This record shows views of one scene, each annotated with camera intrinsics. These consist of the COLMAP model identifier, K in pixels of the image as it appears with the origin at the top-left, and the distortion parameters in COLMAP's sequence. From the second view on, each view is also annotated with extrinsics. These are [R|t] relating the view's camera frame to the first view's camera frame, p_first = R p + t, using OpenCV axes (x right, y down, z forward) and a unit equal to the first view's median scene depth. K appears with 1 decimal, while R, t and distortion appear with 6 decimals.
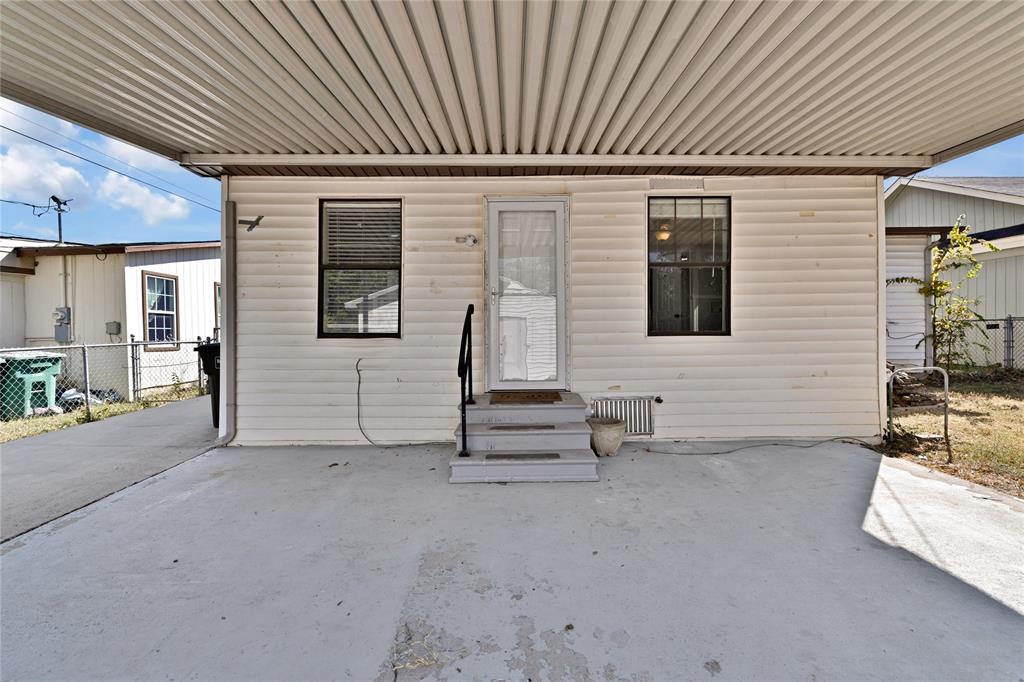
lens RADIAL K [[447.1, 0, 512.2], [0, 447.1, 338.4], [0, 0, 1]] dist [0.000917, -0.000135]
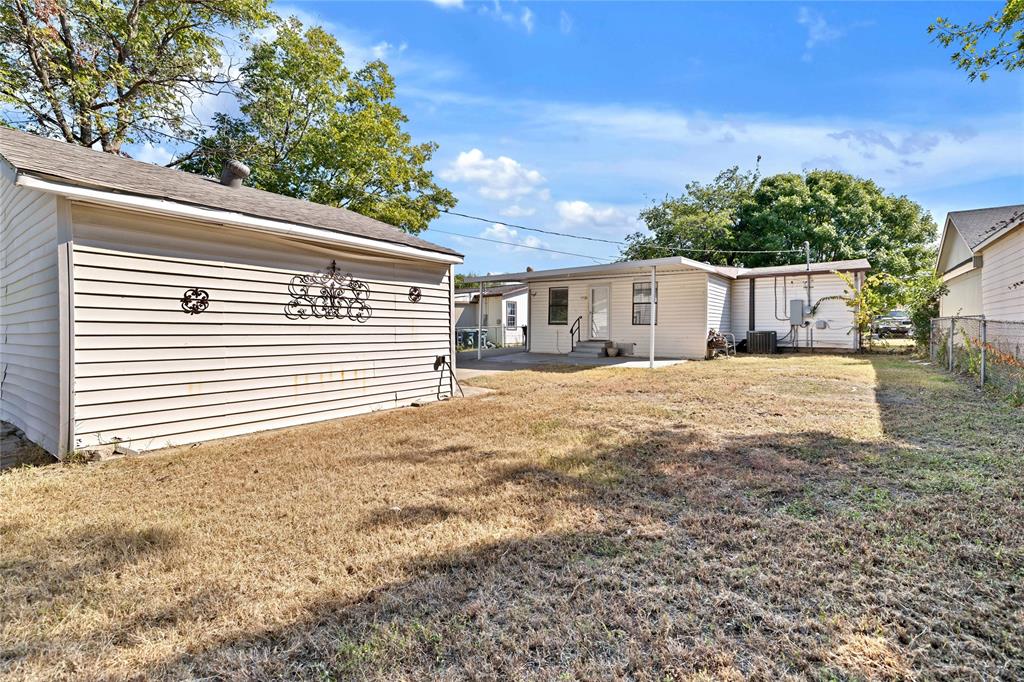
lens RADIAL K [[447.1, 0, 512.5], [0, 447.1, 335.2], [0, 0, 1]] dist [0.000917, -0.000135]
pose [[0.806121, 0.018996, -0.591446, 0.989393], [-0.010963, 0.999792, 0.017170, 0.016086], [0.591649, -0.007357, 0.806162, -1.415722]]
